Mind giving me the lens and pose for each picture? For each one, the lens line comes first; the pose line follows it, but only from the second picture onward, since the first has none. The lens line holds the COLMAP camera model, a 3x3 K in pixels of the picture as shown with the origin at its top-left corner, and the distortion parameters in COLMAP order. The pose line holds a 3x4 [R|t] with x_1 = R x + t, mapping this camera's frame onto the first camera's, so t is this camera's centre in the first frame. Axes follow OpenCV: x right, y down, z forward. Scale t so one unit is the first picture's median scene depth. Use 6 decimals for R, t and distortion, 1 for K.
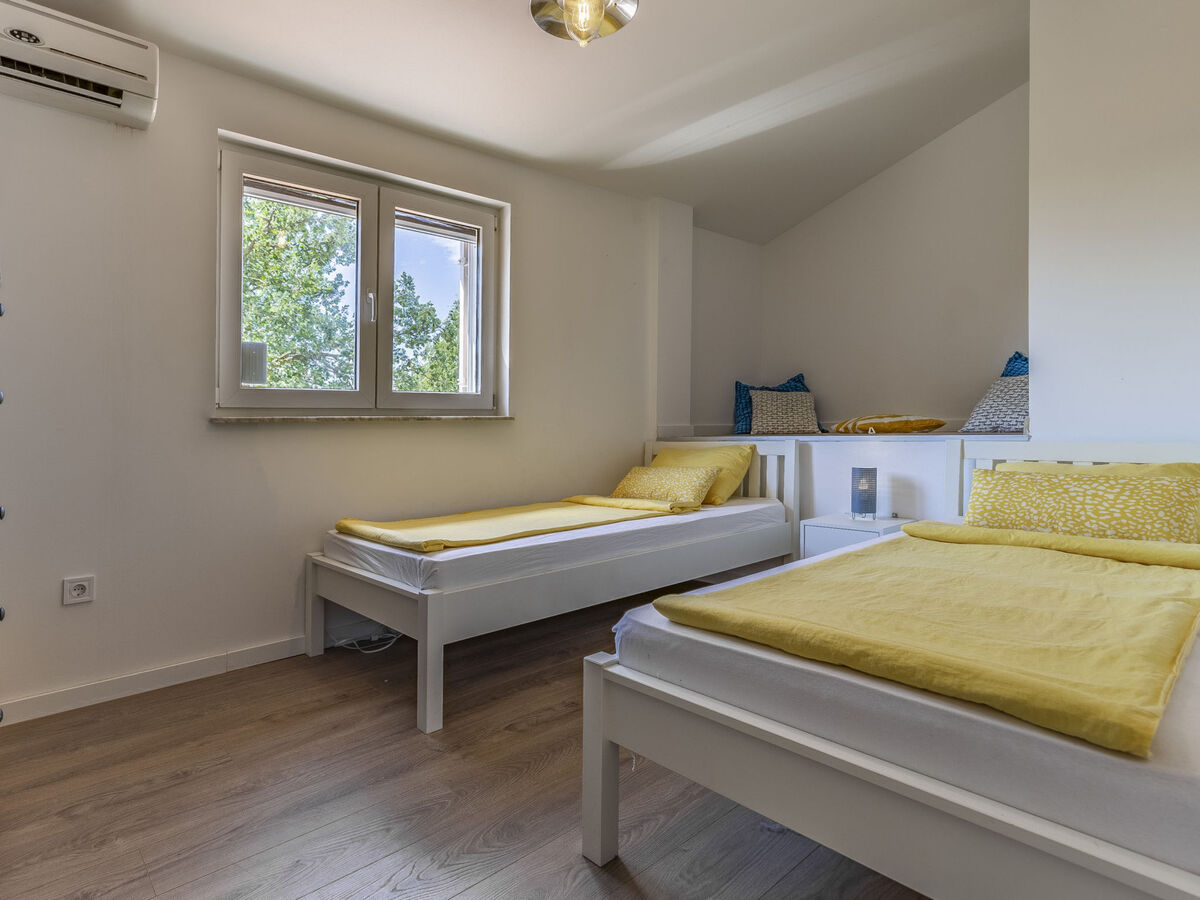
lens RADIAL K [[664.6, 0, 600.0], [0, 664.6, 450.0], [0, 0, 1]] dist [0.000897, -0.001210]
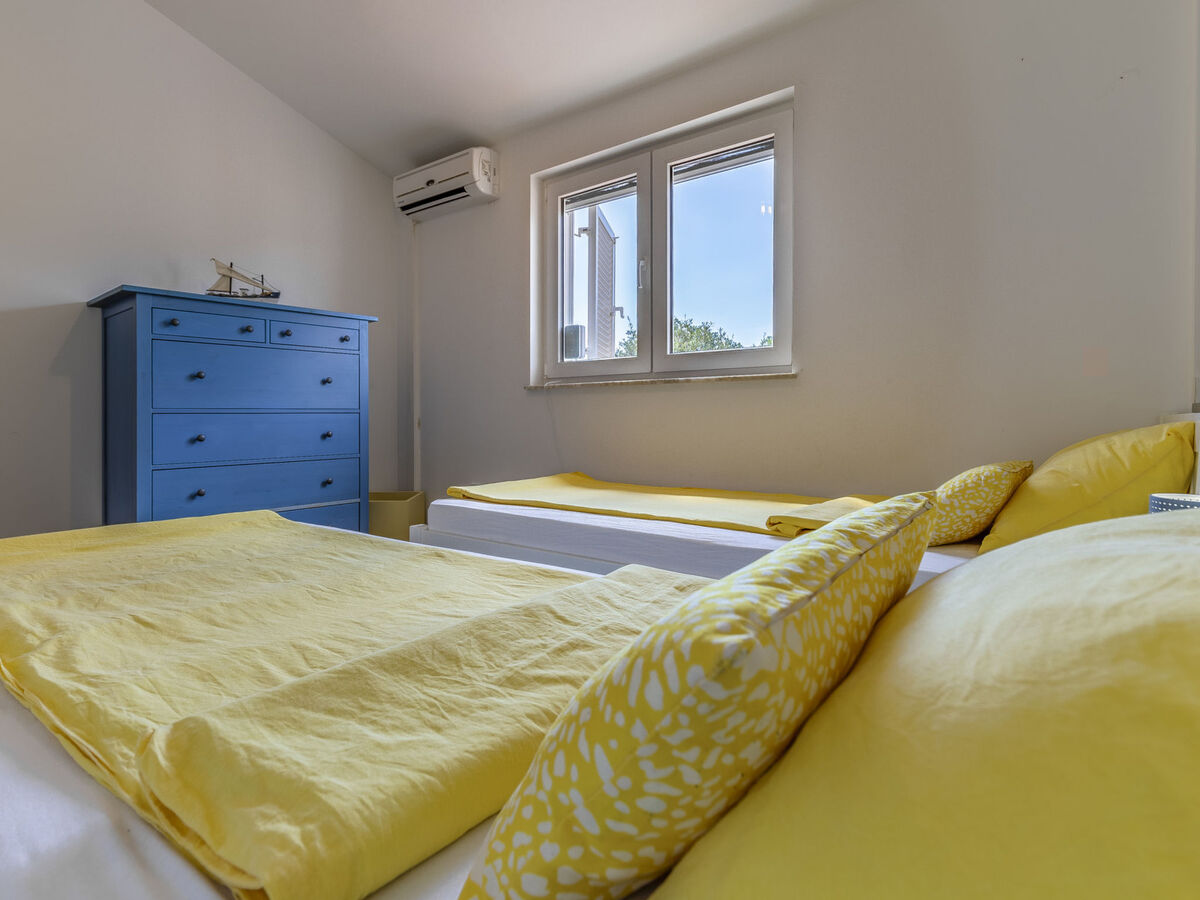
lens RADIAL K [[664.6, 0, 600.0], [0, 664.6, 450.0], [0, 0, 1]] dist [0.000897, -0.001210]
pose [[0.119937, 0.080986, -0.989473, 0.680865], [-0.019650, 0.996666, 0.079193, -0.022026], [0.992587, 0.009945, 0.121128, 0.784317]]
